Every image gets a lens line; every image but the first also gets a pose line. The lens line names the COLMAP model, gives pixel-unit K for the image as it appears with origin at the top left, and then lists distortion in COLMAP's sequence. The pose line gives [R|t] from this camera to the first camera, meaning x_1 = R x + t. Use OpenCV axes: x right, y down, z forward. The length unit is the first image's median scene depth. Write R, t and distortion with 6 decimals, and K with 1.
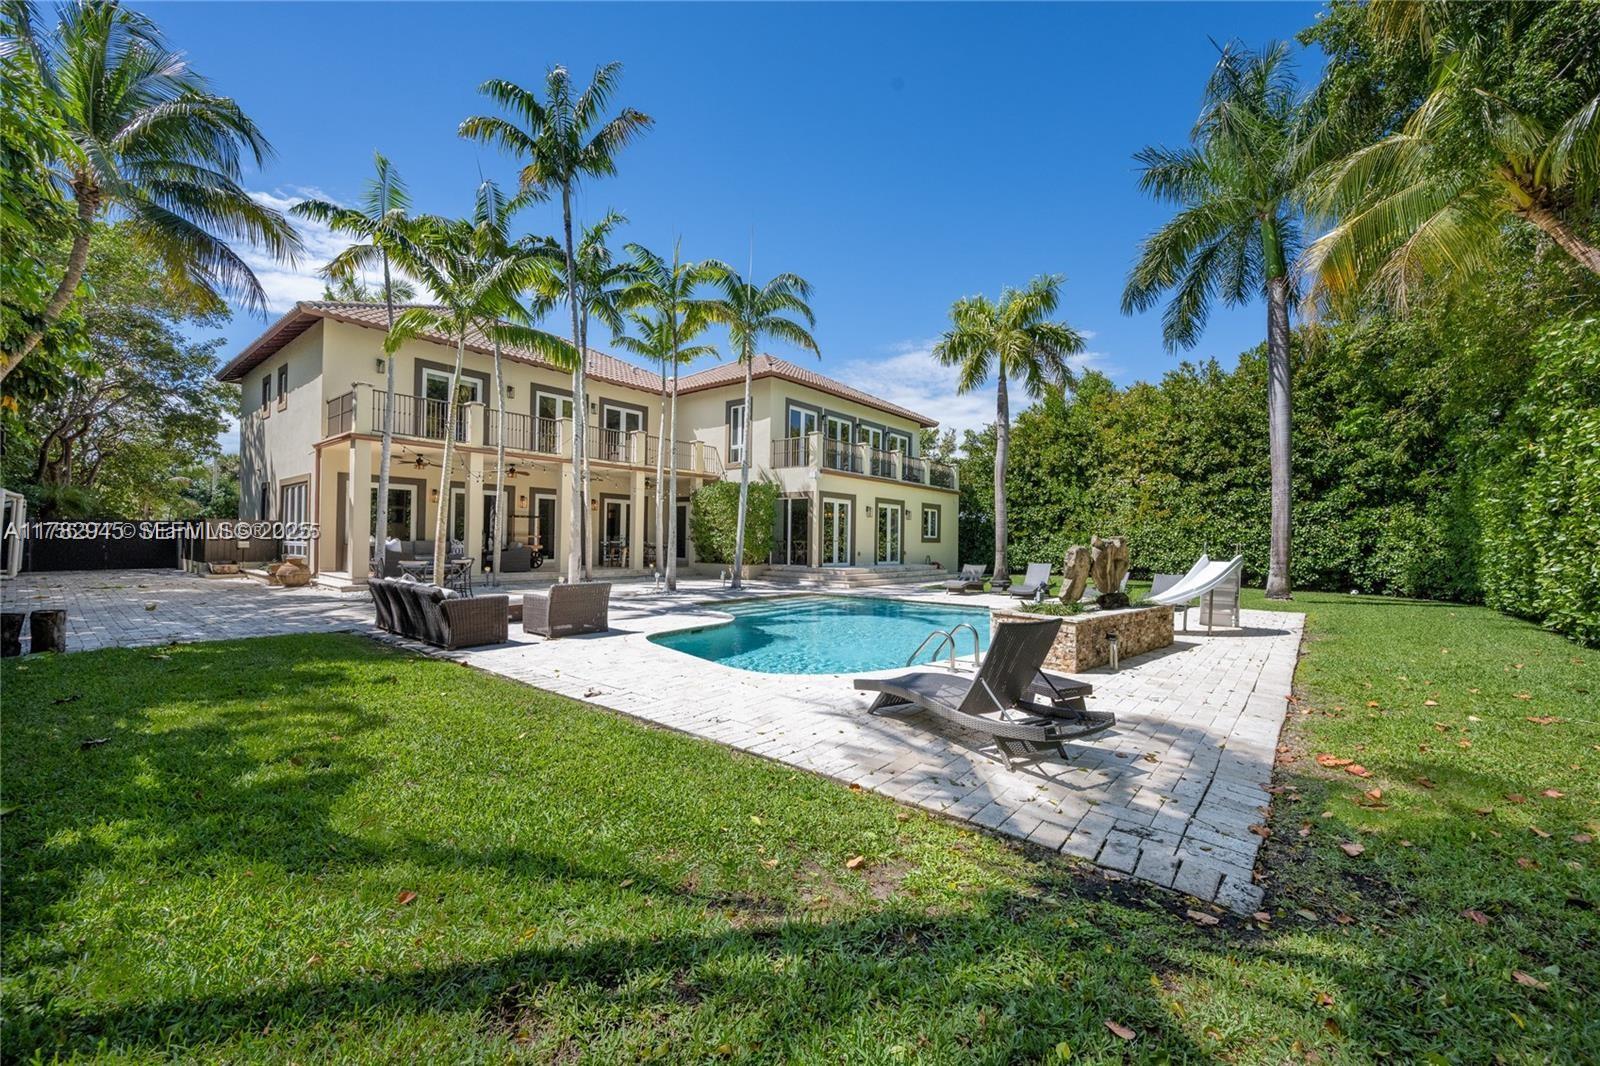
lens RADIAL K [[625.4, 0, 798.5], [0, 625.4, 537.7], [0, 0, 1]] dist [-0.000819, 0.000025]
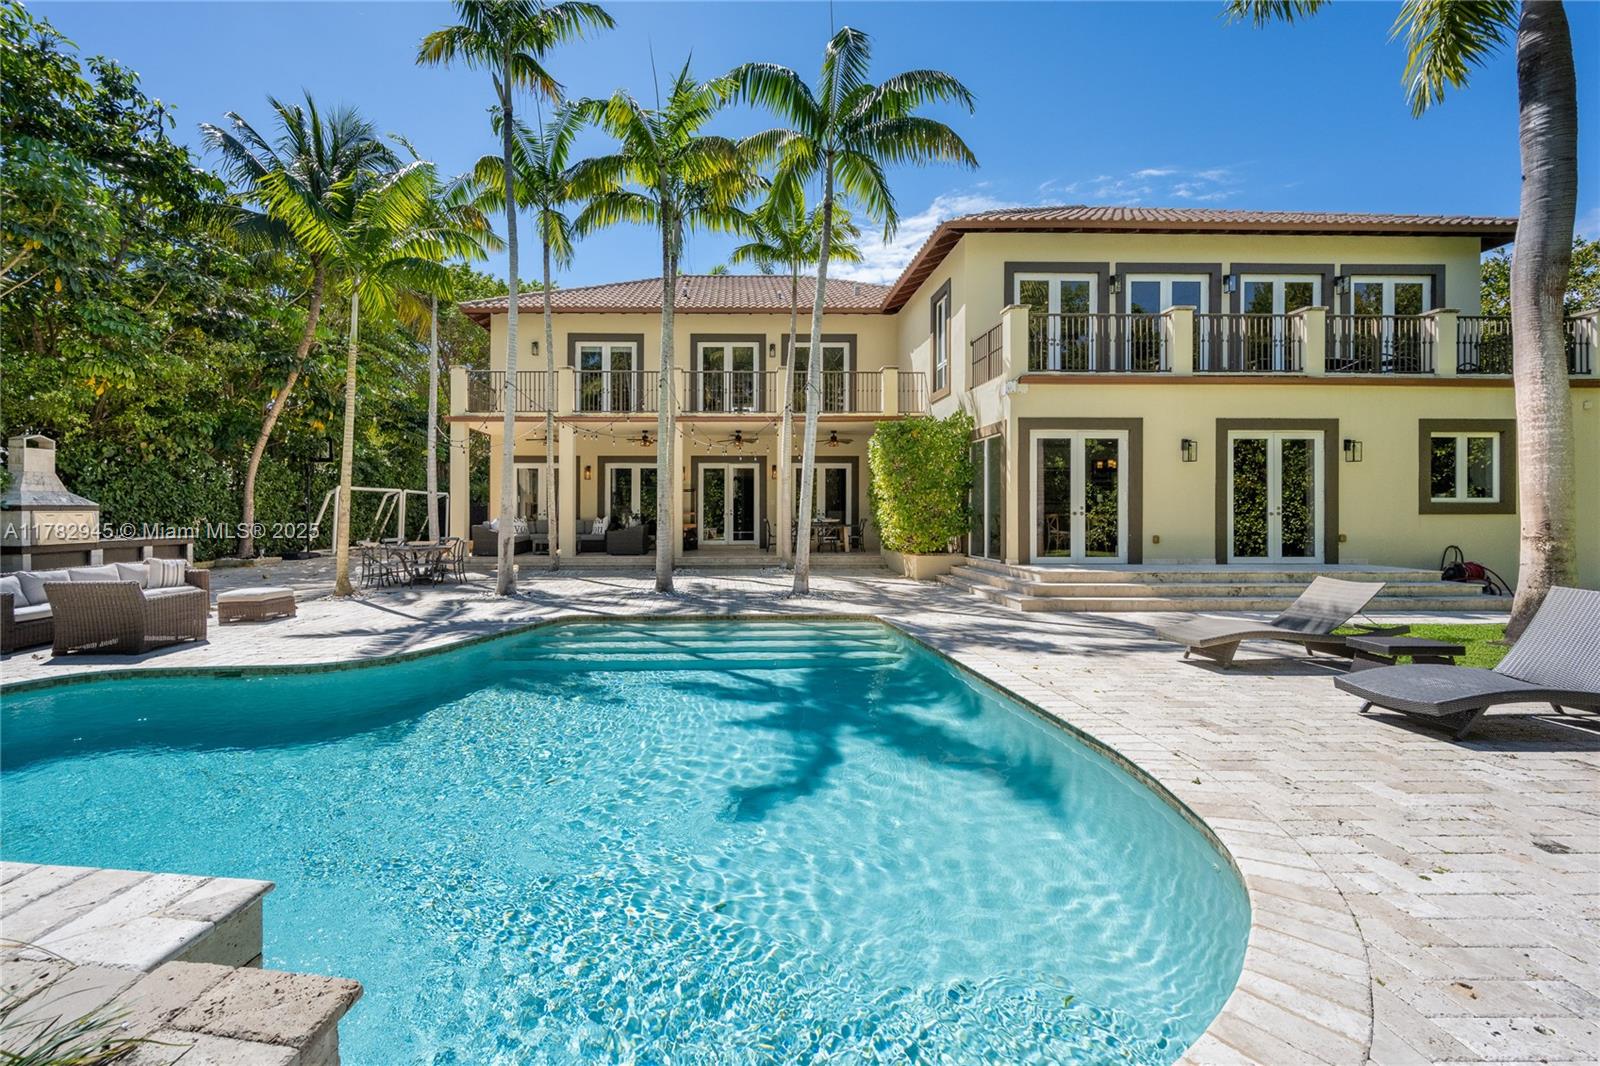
lens RADIAL K [[684.1, 0, 800.0], [0, 684.1, 518.0], [0, 0, 1]] dist [0.000202, -0.000101]
pose [[0.632727, -0.009227, -0.774320, 0.334437], [0.014249, 0.999898, -0.000272, 0.005471], [0.774244, -0.010861, 0.632794, 0.453661]]
